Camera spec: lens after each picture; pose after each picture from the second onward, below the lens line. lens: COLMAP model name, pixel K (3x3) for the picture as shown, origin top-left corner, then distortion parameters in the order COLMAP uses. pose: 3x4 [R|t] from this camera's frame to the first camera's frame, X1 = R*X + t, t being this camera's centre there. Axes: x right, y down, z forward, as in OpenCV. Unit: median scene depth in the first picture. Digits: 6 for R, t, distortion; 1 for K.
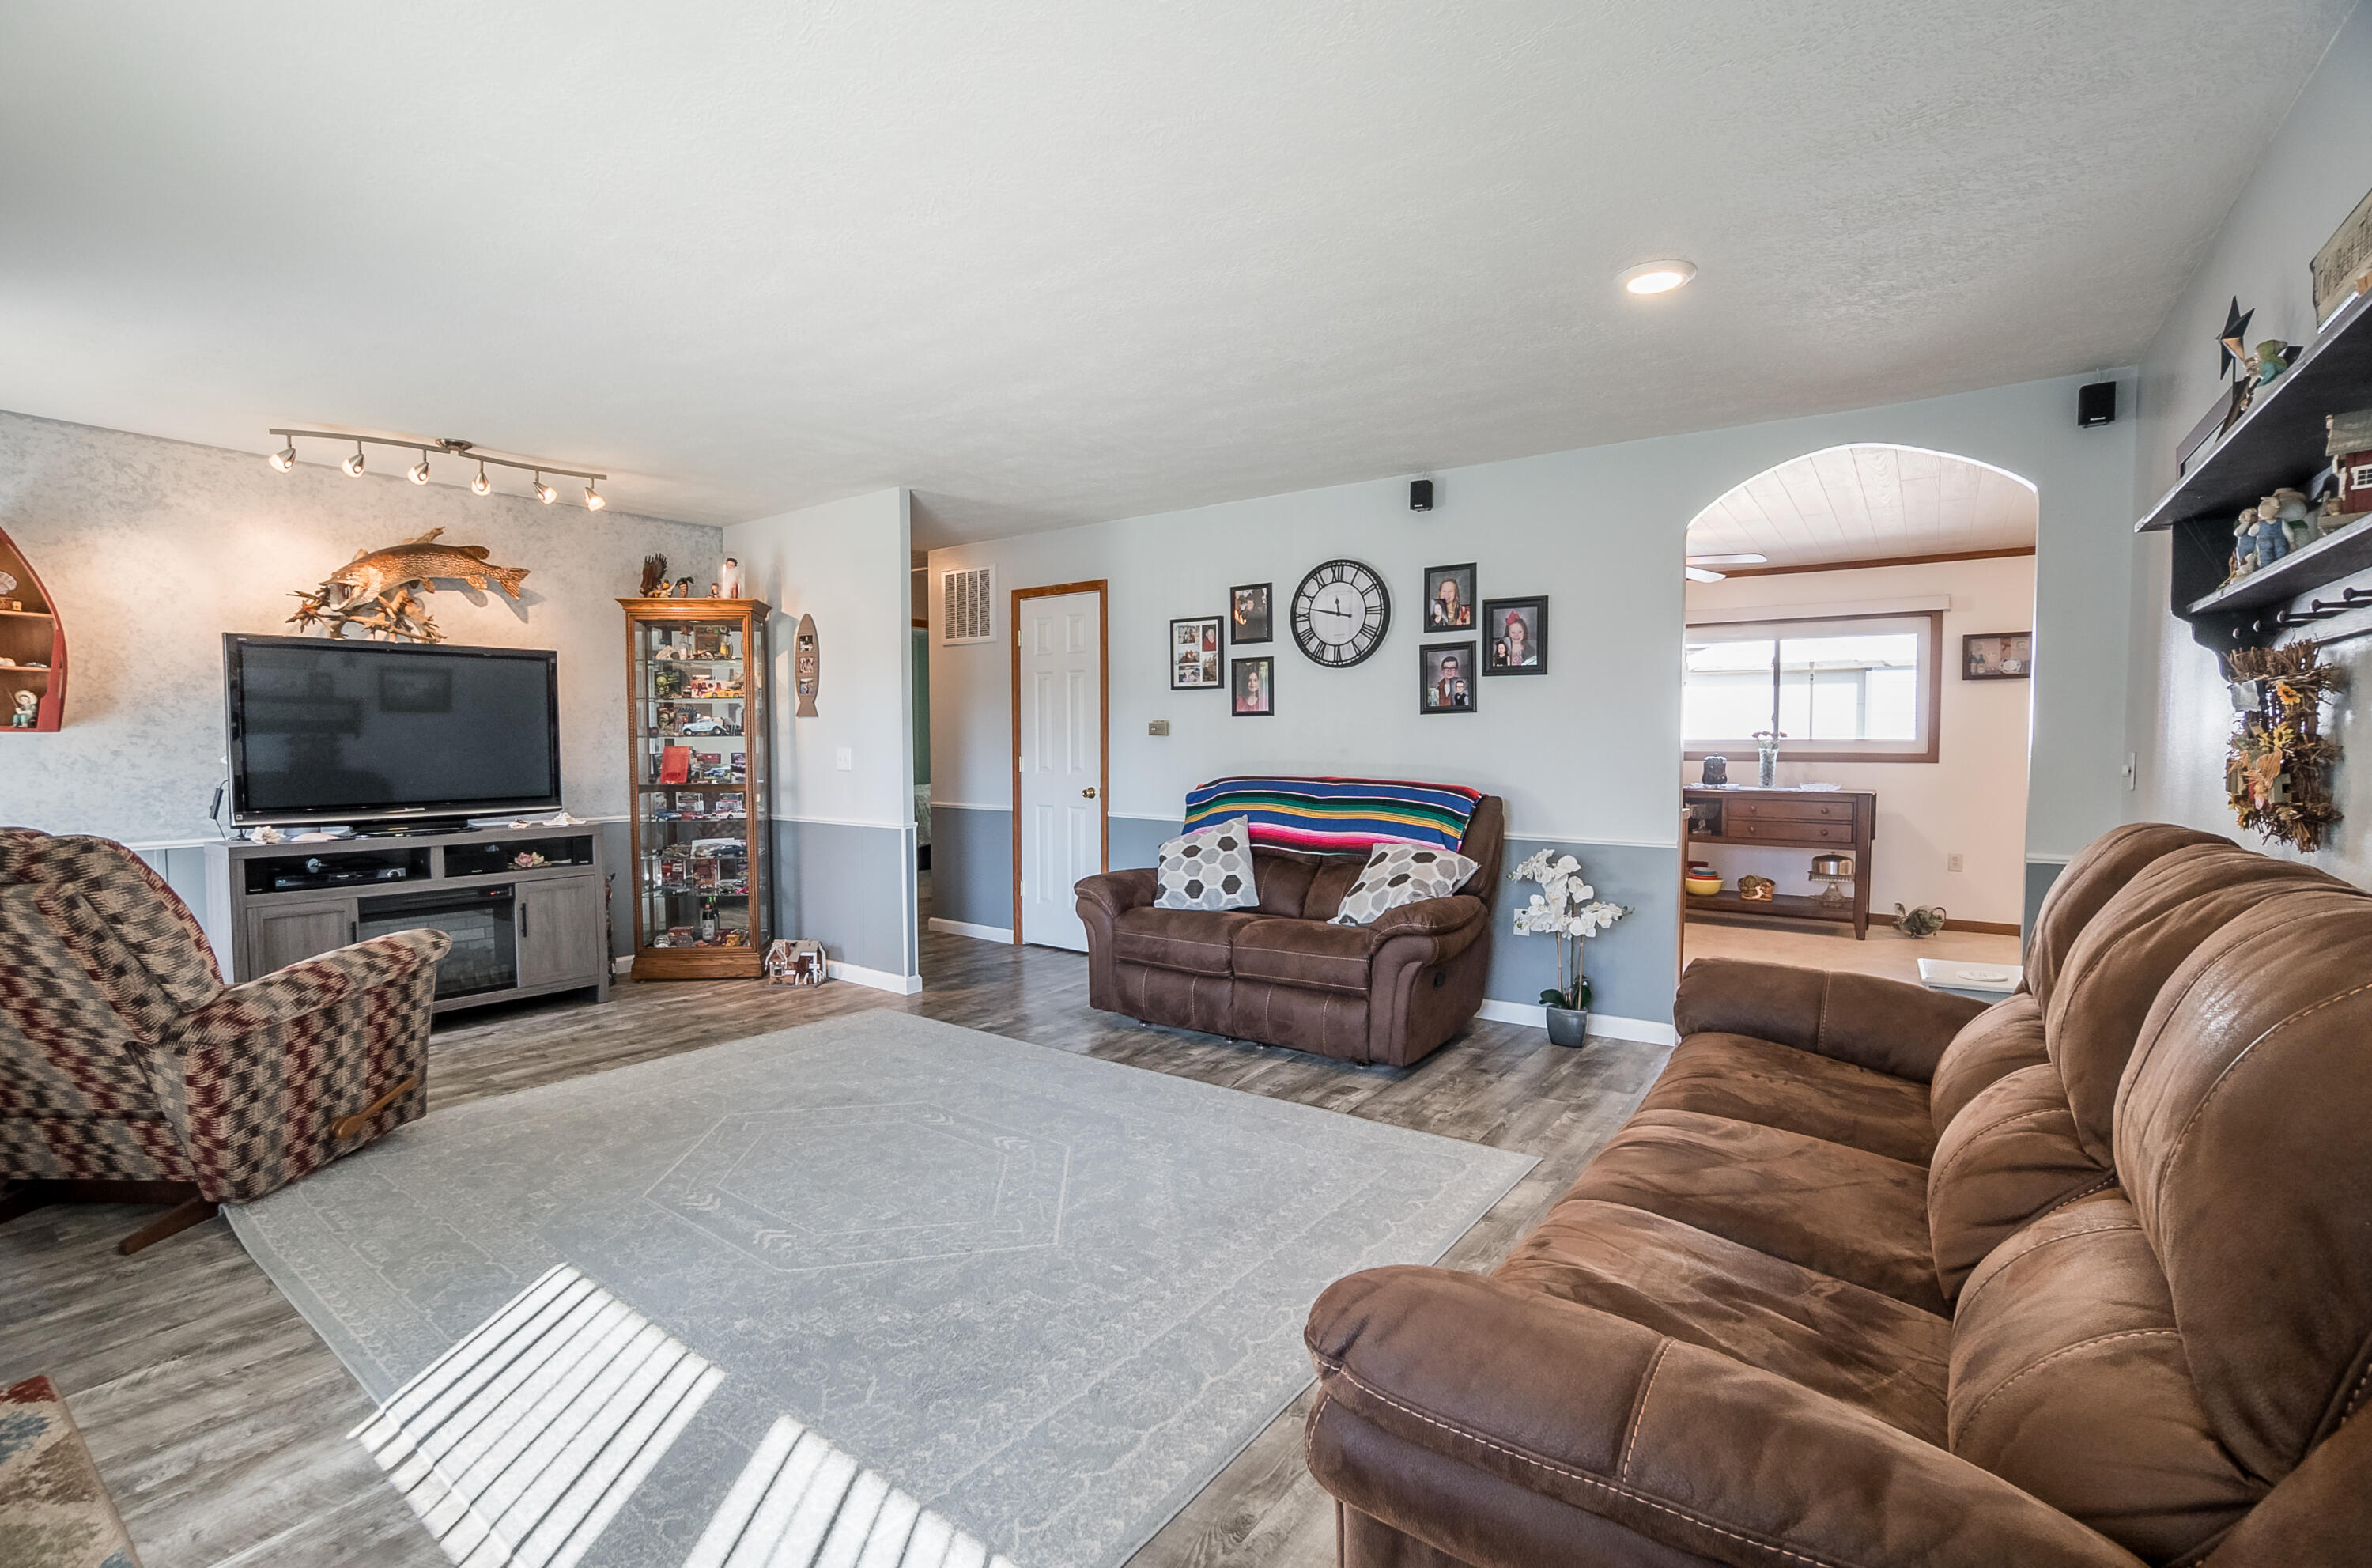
lens RADIAL K [[1080.5, 0, 1172.1], [0, 1080.5, 786.2], [0, 0, 1]] dist [-0.055230, 0.025046]
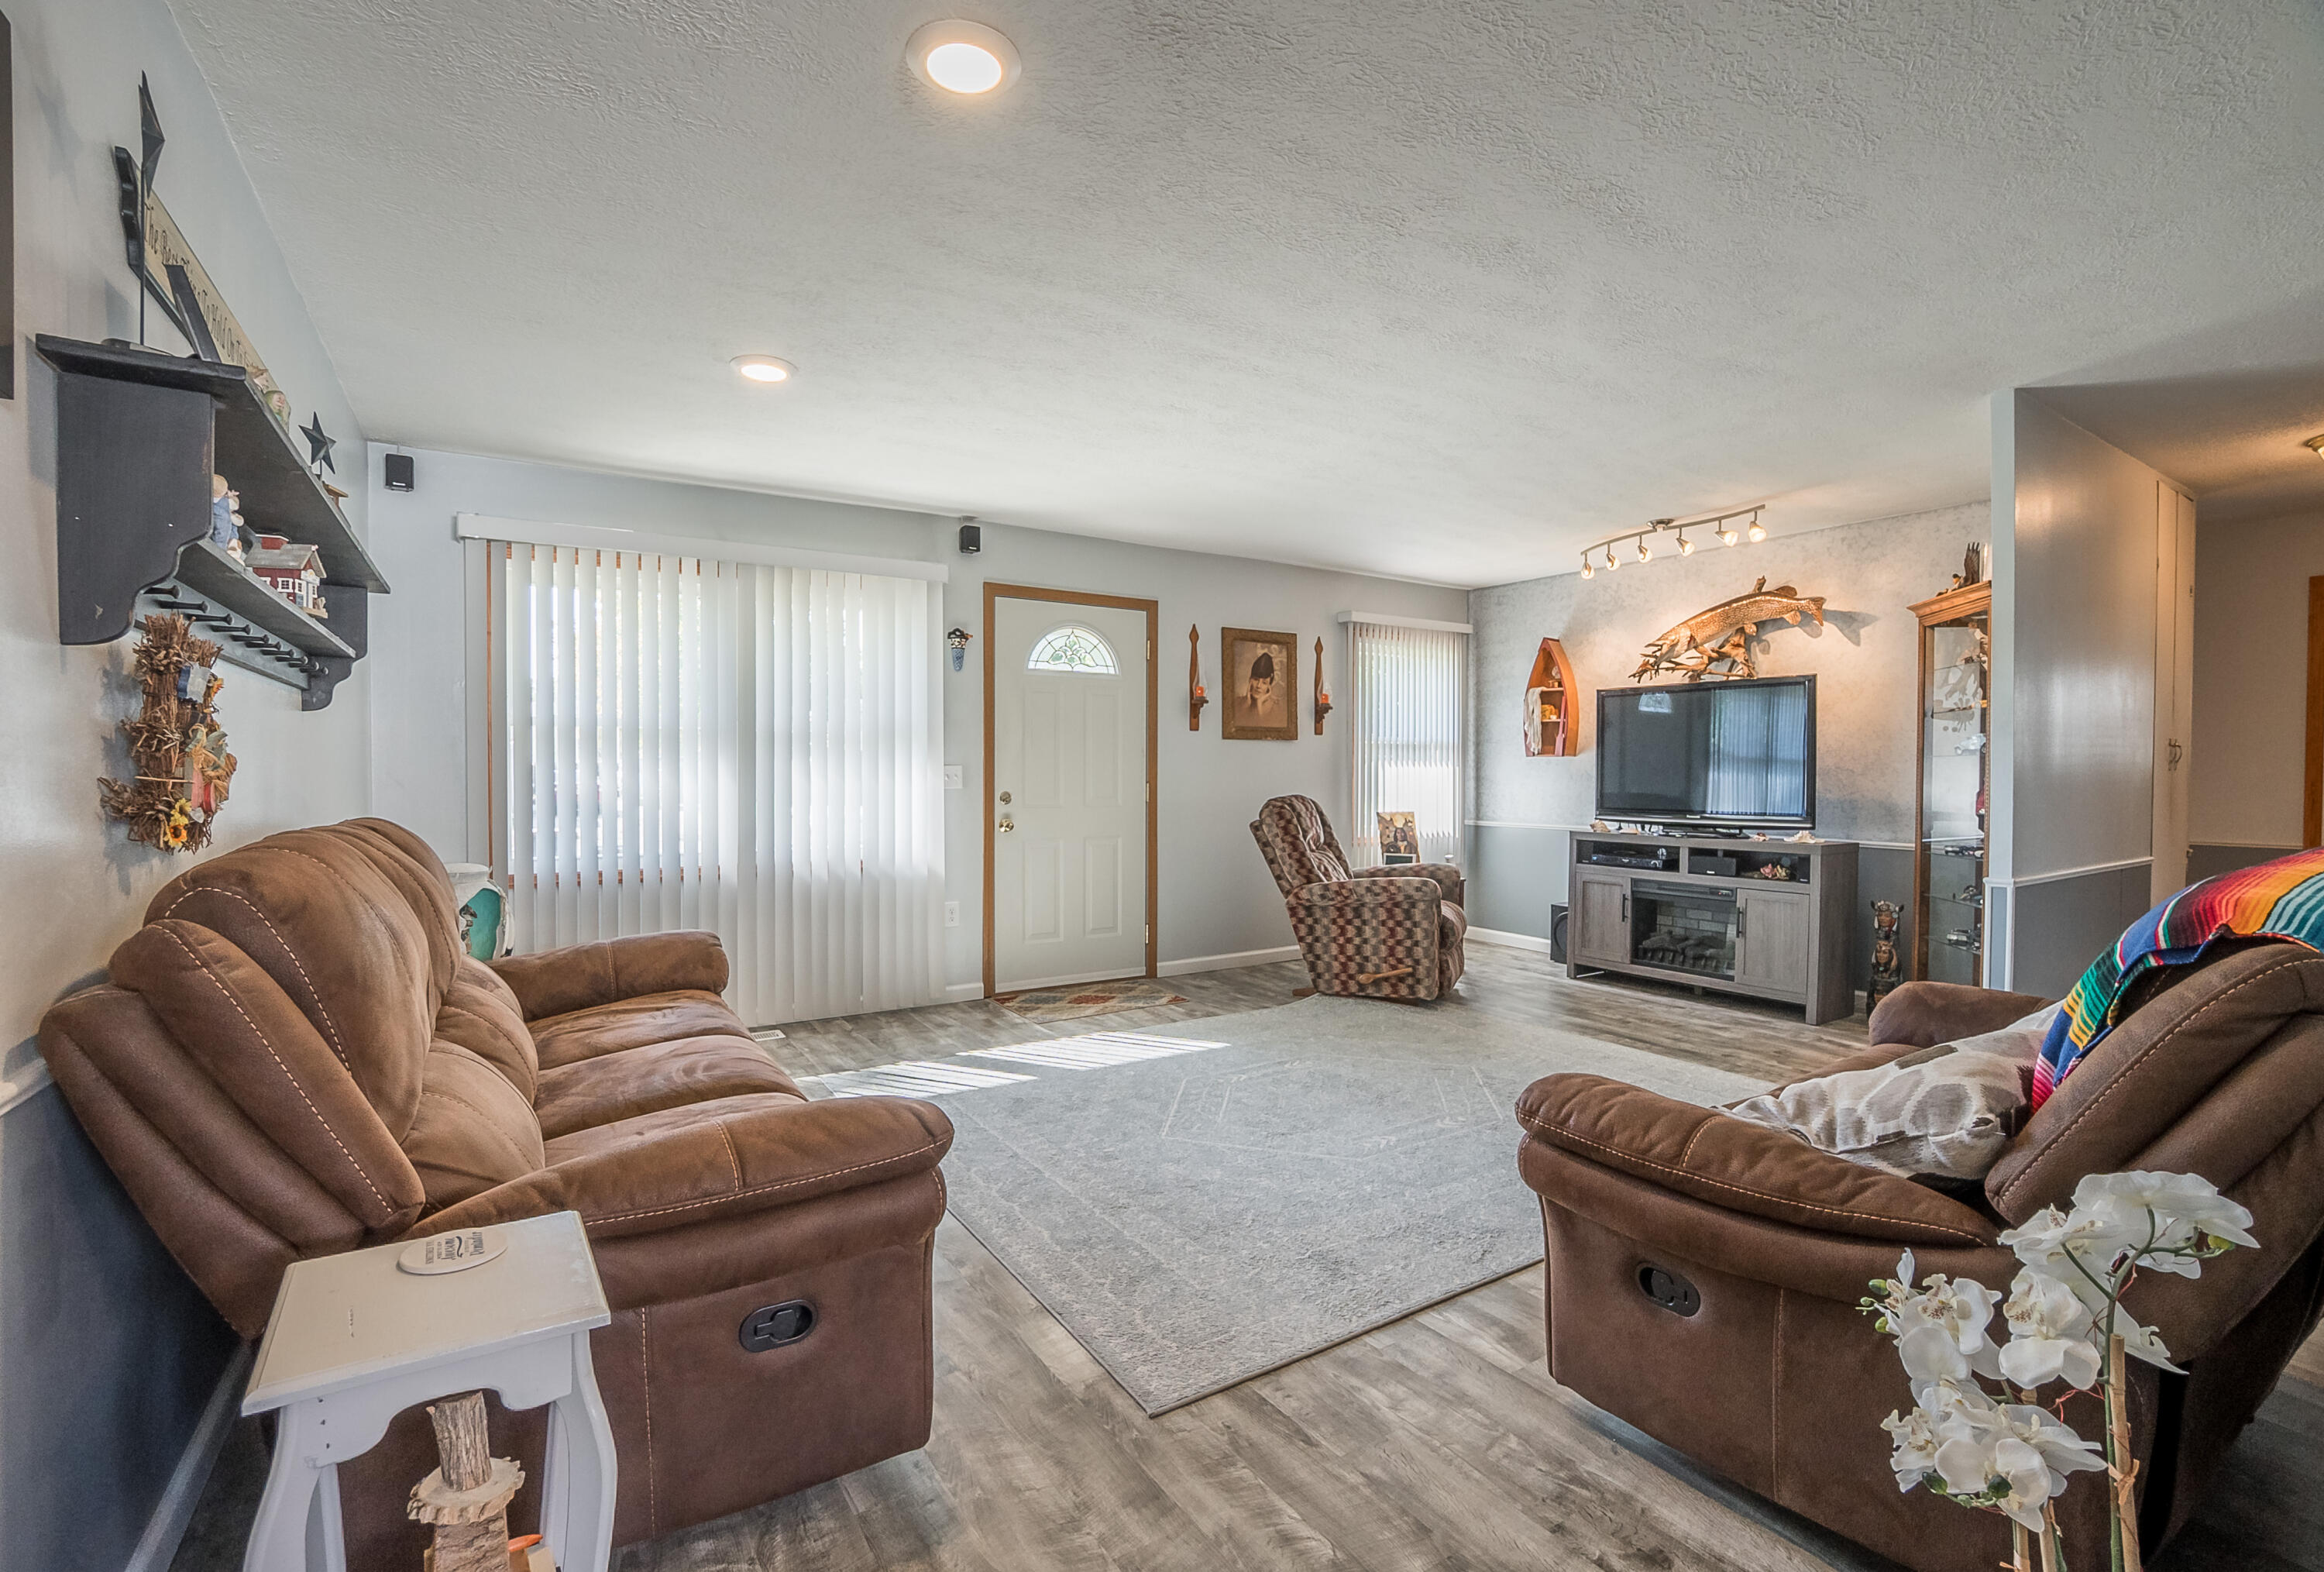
lens RADIAL K [[997.2, 0, 1116.6], [0, 997.2, 790.3], [0, 0, 1]] dist [-0.049037, -0.000005]
pose [[-0.372931, 0.018650, -0.927672, 0.649434], [-0.041991, 0.998434, 0.036953, -0.024845], [0.926908, 0.052735, -0.371564, 0.867140]]
